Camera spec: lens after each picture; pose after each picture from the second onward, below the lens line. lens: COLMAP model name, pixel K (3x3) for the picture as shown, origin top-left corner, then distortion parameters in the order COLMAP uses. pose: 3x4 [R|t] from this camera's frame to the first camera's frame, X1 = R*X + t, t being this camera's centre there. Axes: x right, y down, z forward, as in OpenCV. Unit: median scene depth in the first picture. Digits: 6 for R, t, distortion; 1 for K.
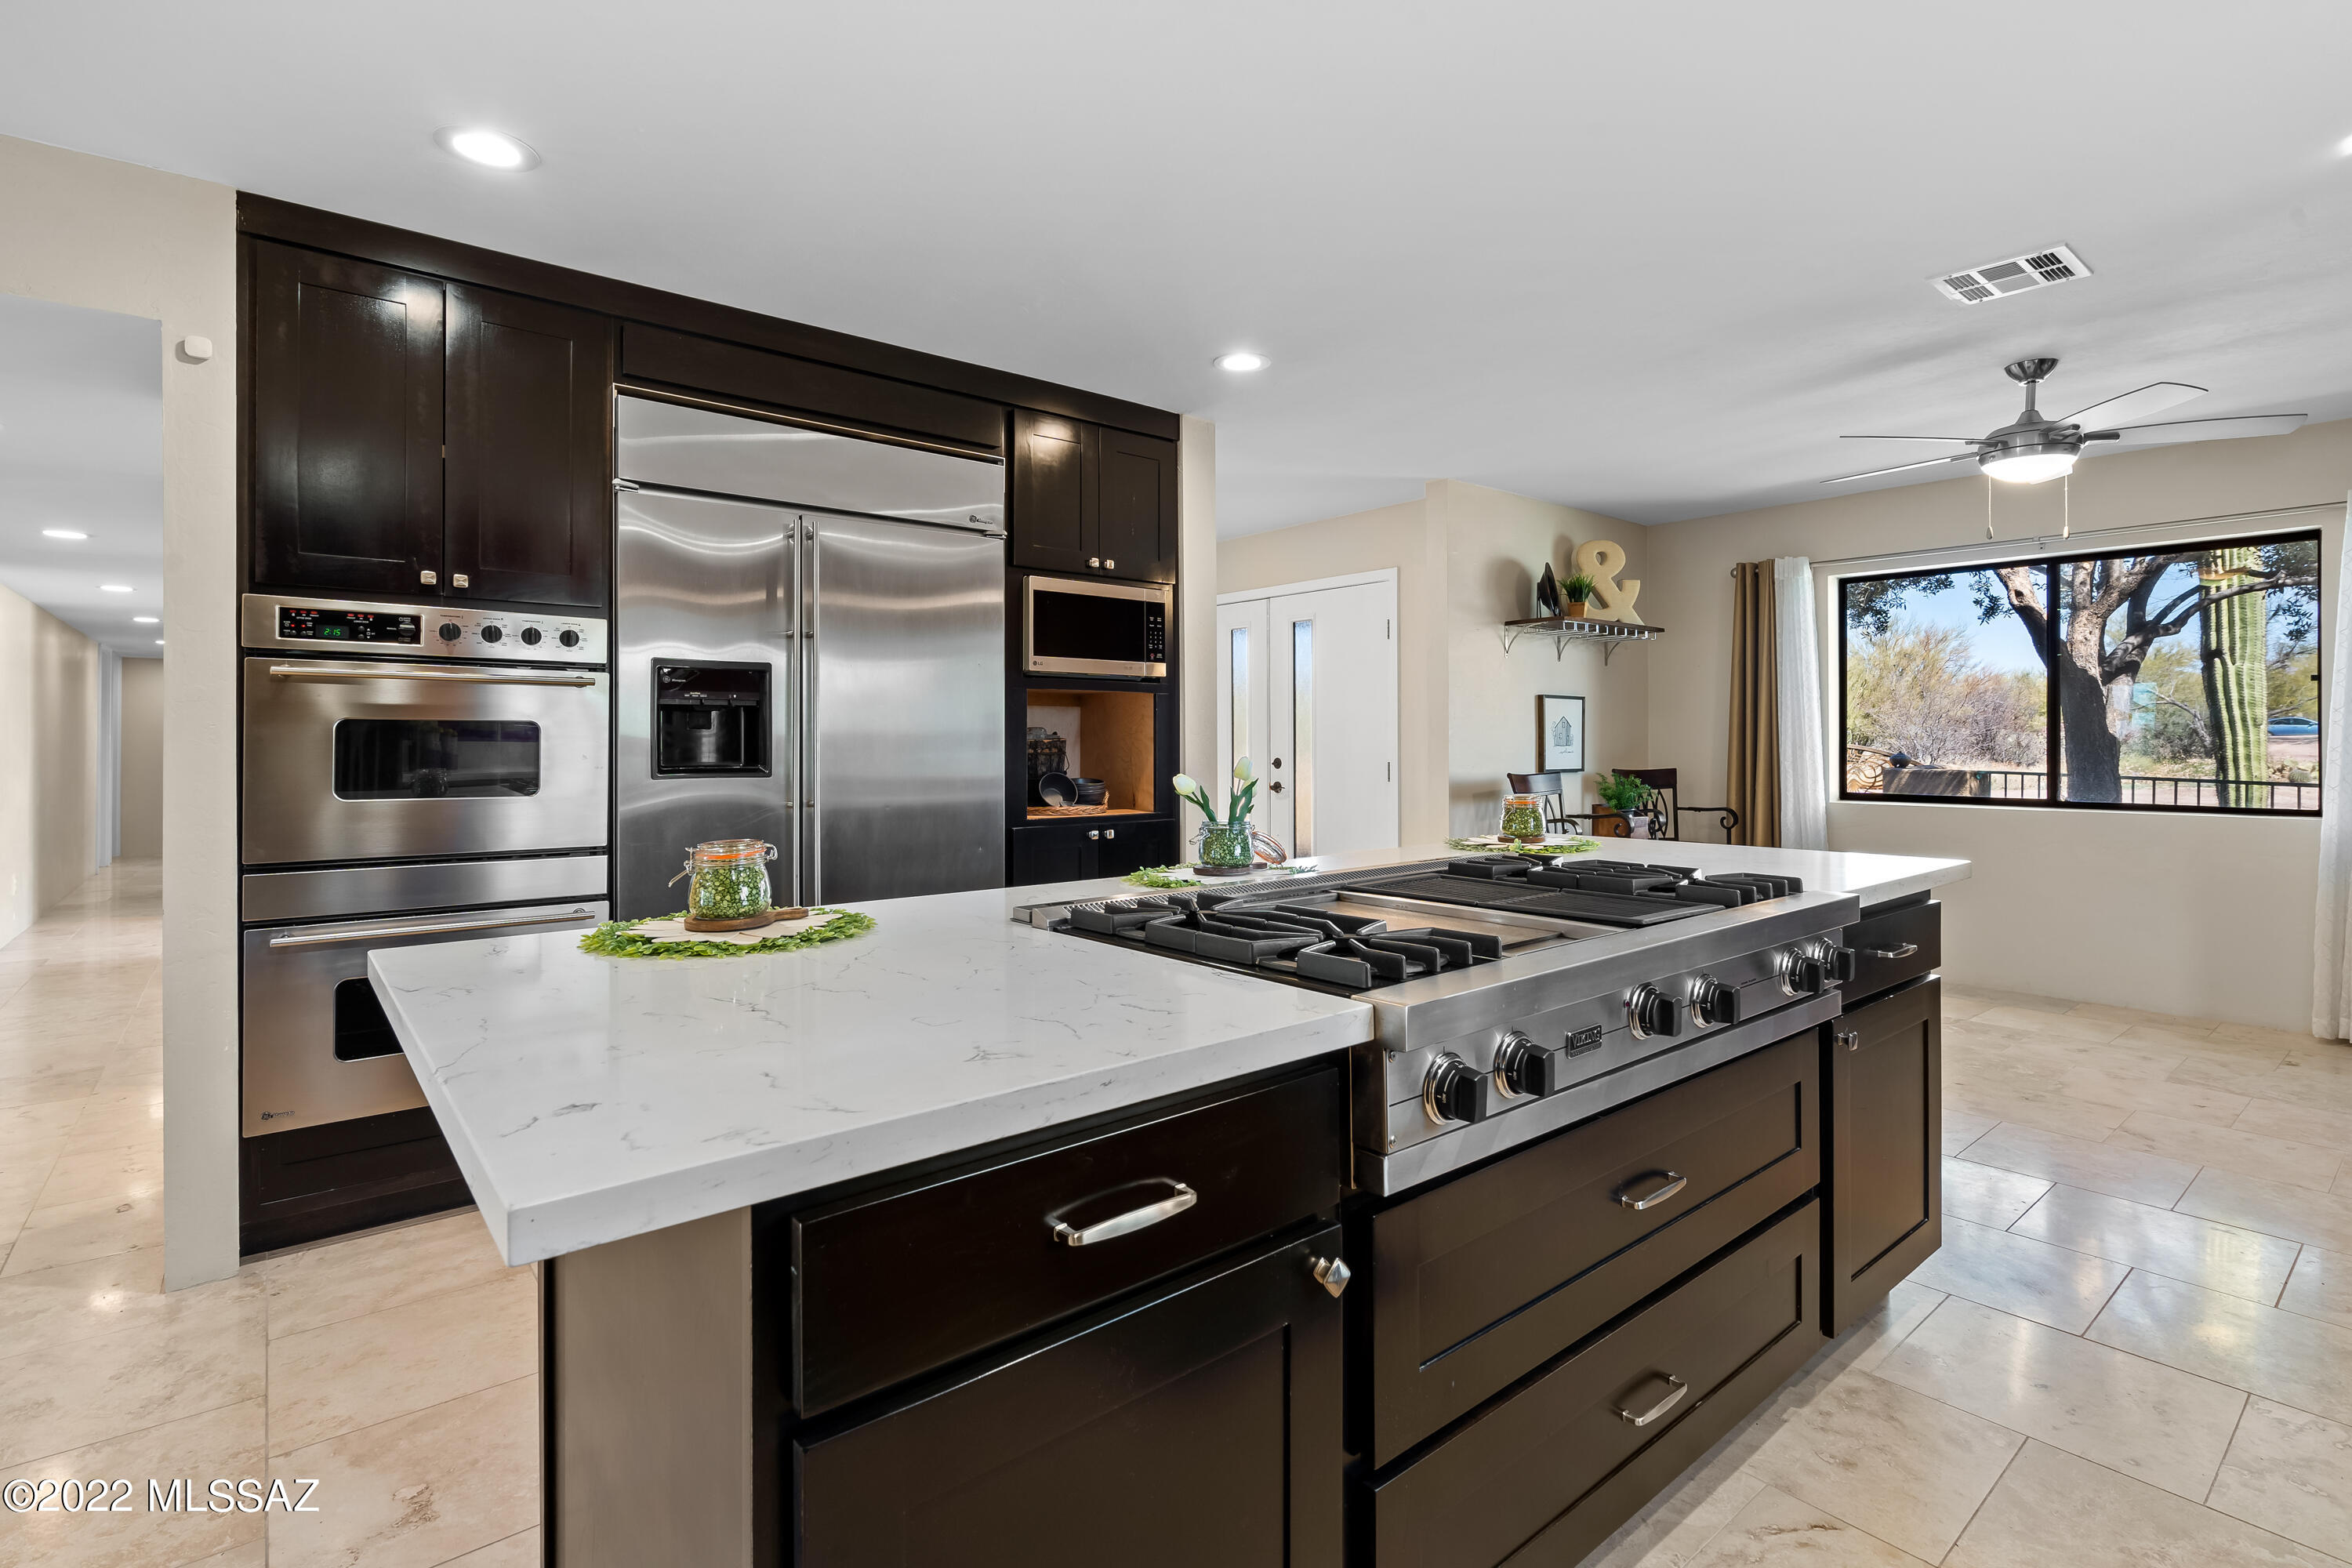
lens RADIAL K [[1110.5, 0, 1176.1], [0, 1110.5, 739.3], [0, 0, 1]] dist [0.001040, -0.000163]
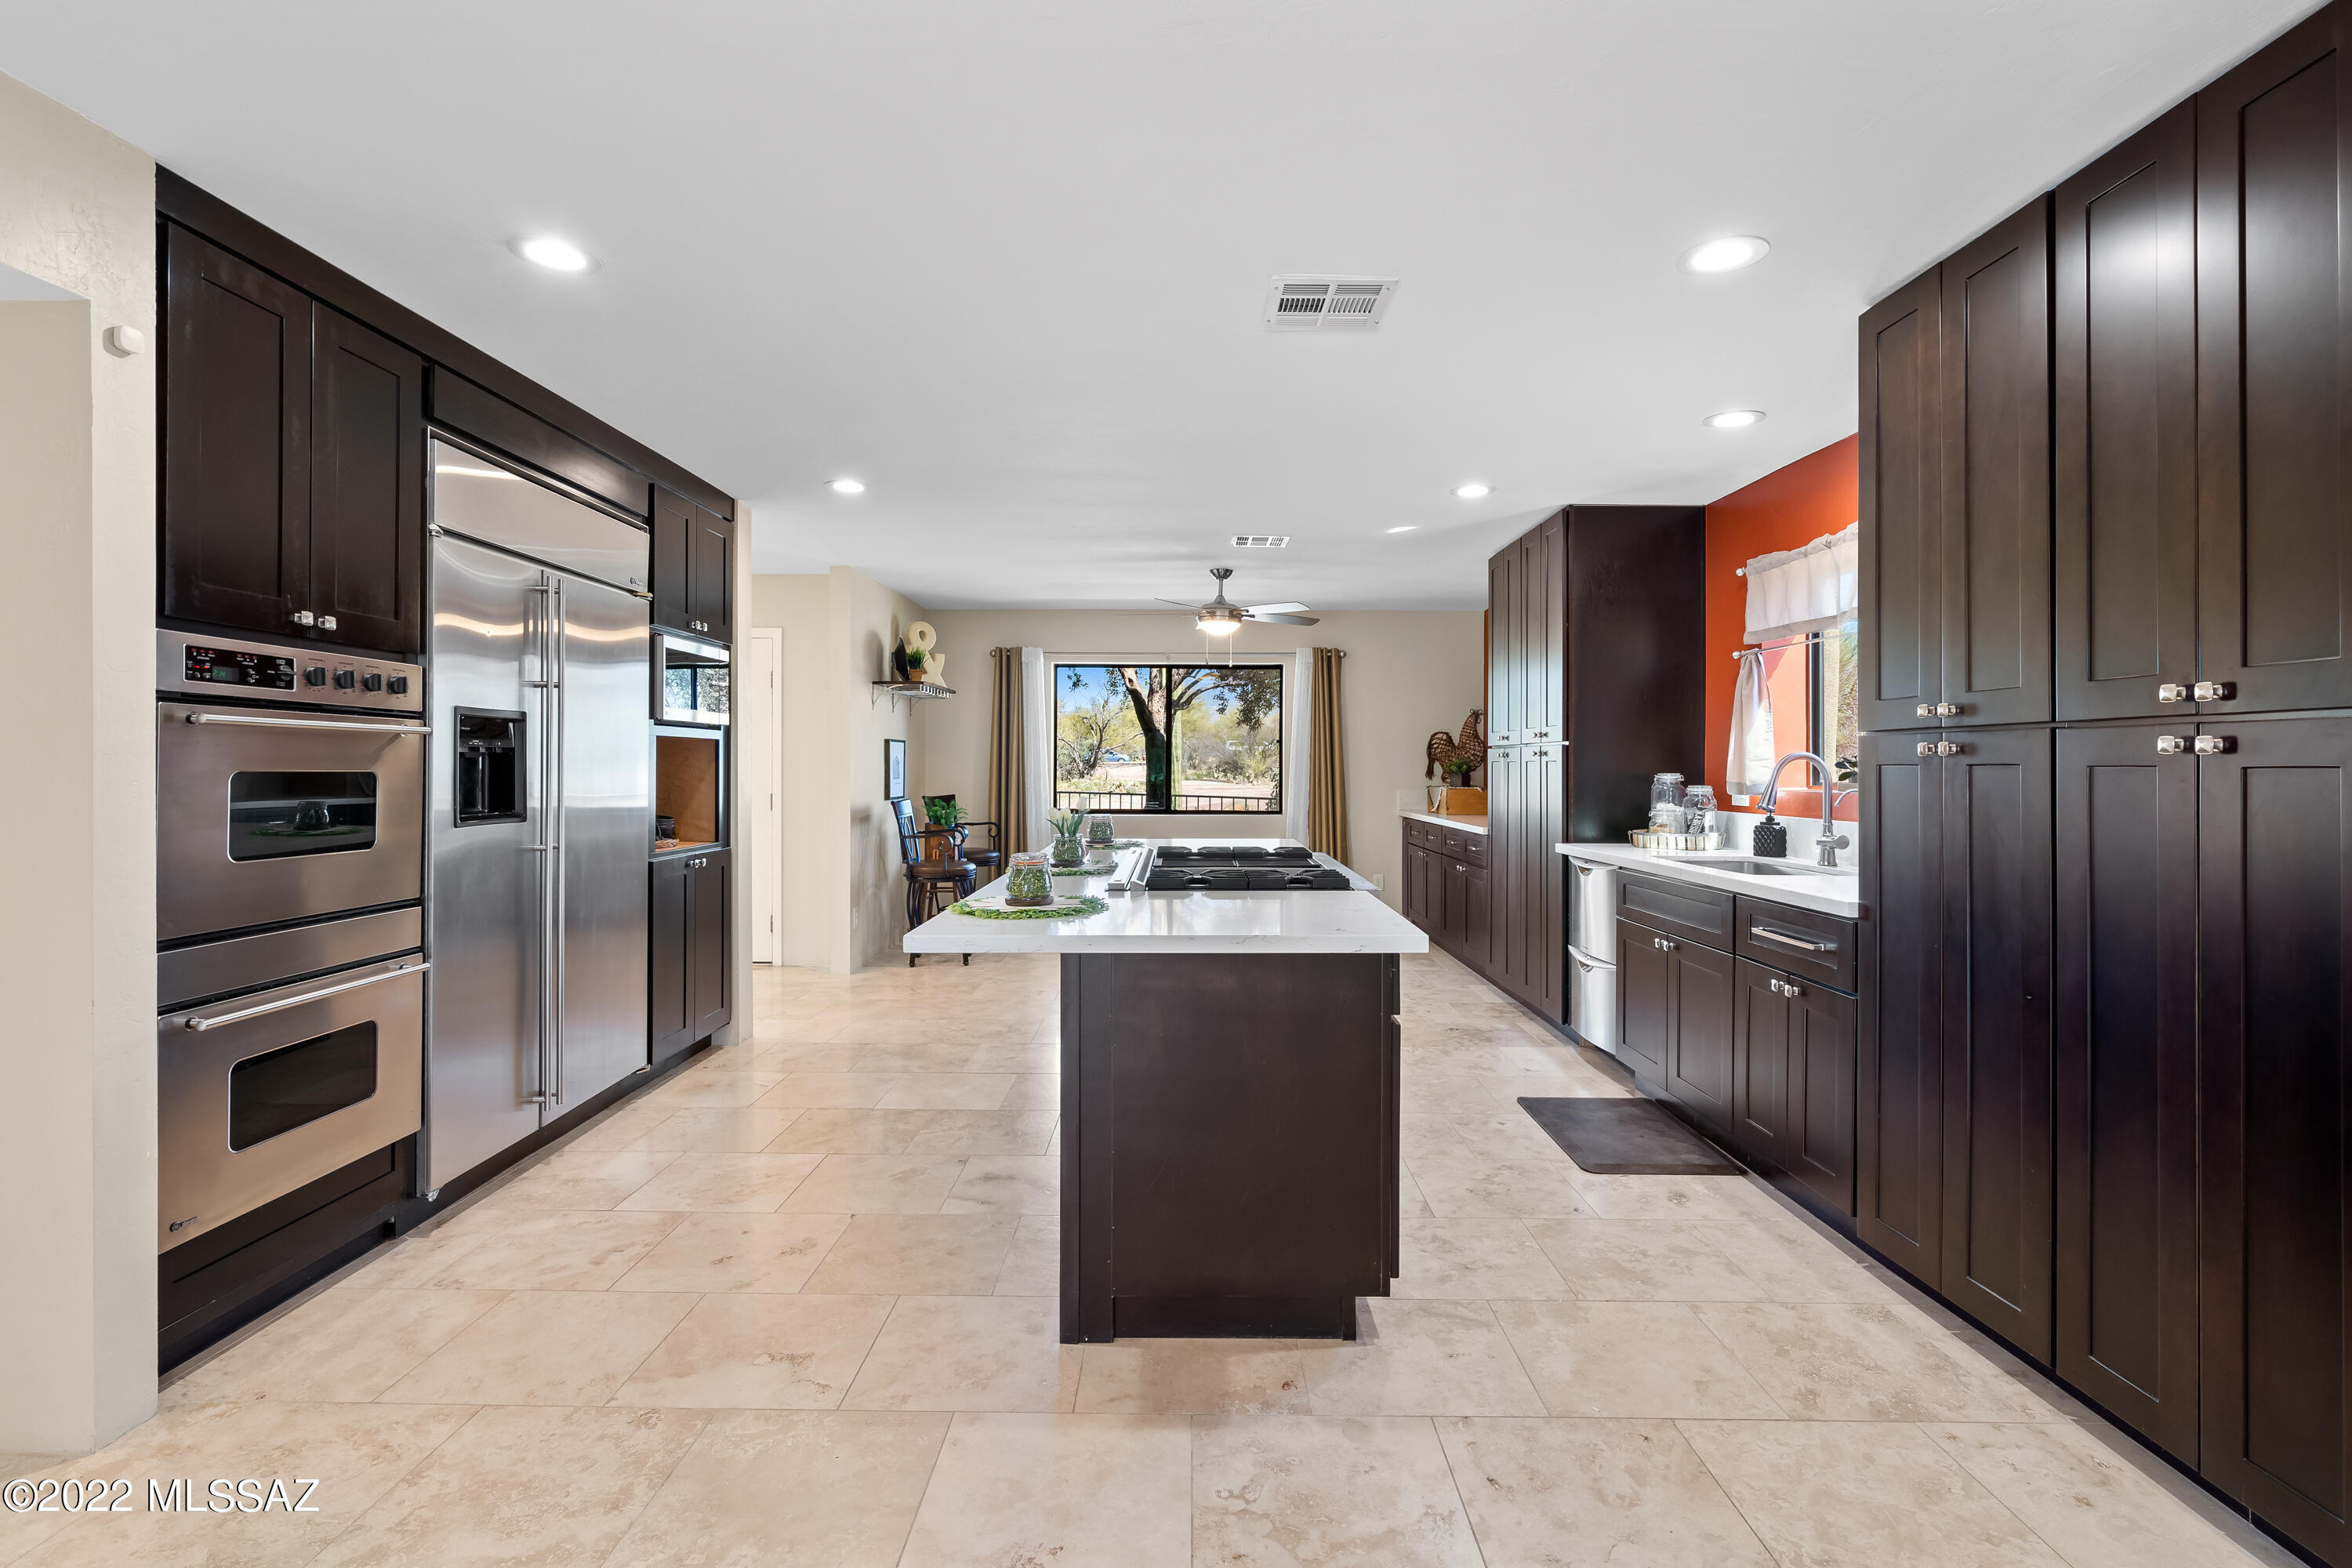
lens RADIAL K [[1086.3, 0, 1181.4], [0, 1086.3, 770.5], [0, 0, 1]] dist [-0.000980, -0.000611]
pose [[0.644305, -0.001315, 0.764768, -0.843892], [-0.005191, 0.999968, 0.006092, -0.026013], [-0.764751, -0.007895, 0.644277, -0.136017]]
